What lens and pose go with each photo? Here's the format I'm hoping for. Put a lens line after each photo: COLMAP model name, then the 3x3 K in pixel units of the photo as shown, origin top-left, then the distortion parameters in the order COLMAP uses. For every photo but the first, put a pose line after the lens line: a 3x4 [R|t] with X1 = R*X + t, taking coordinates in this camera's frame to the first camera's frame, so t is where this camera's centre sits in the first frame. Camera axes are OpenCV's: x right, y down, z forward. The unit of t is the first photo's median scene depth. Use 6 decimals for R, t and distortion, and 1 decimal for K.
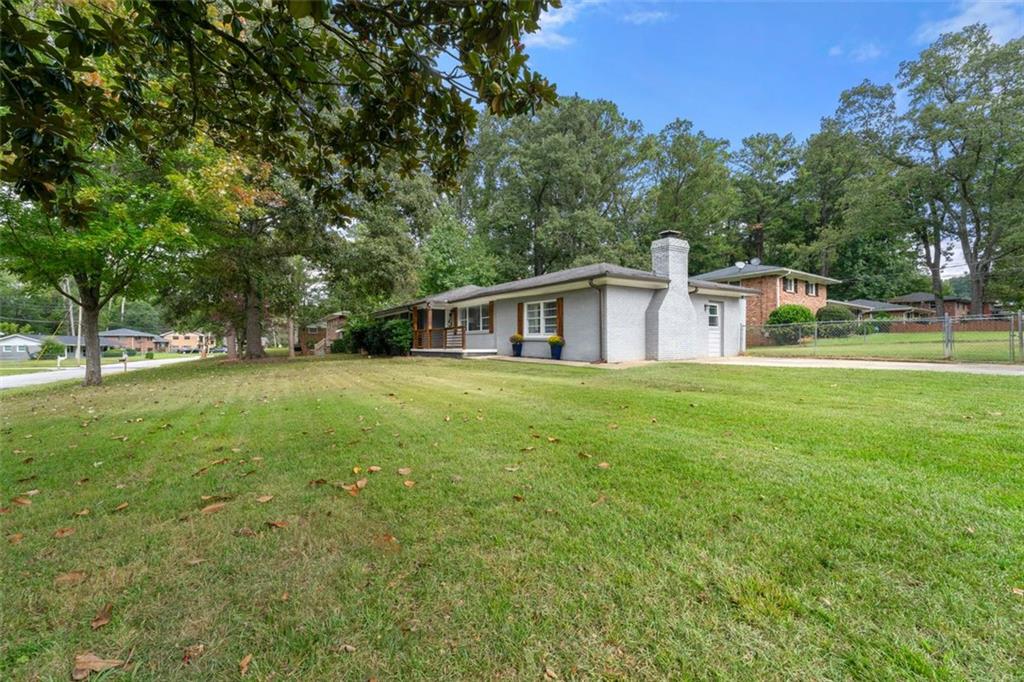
lens RADIAL K [[415.9, 0, 511.6], [0, 415.9, 333.8], [0, 0, 1]] dist [0.001793, 0.000534]
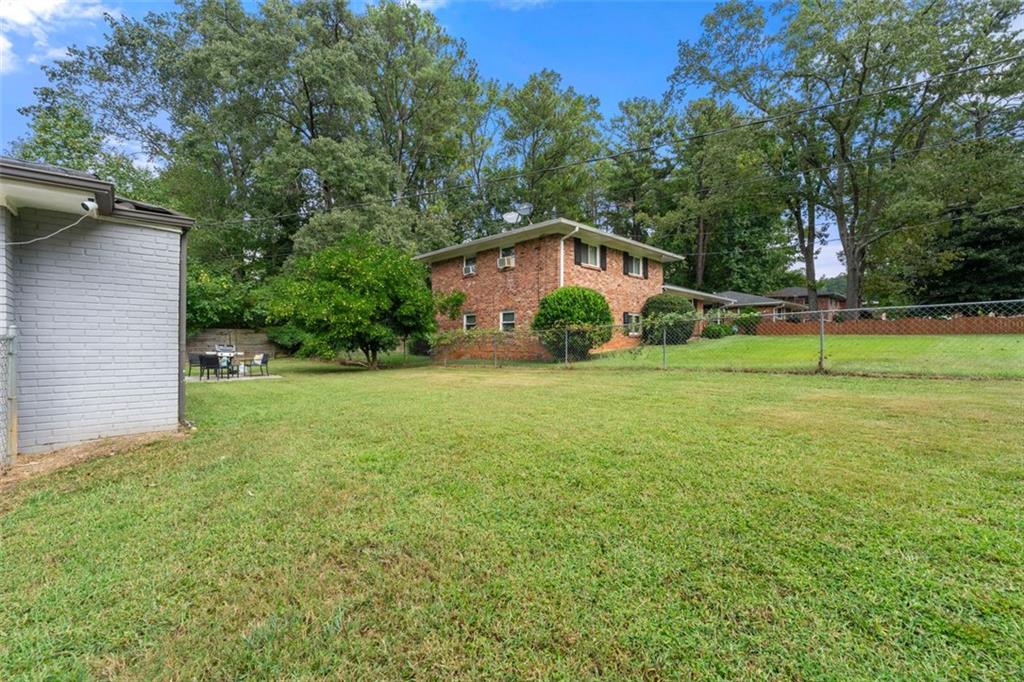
lens RADIAL K [[415.9, 0, 511.6], [0, 415.9, 333.8], [0, 0, 1]] dist [0.001793, 0.000534]
pose [[0.985719, 0.003540, 0.168363, 0.311099], [-0.006439, 0.999840, 0.016675, -0.010581], [-0.168277, -0.017521, 0.985584, 0.296814]]
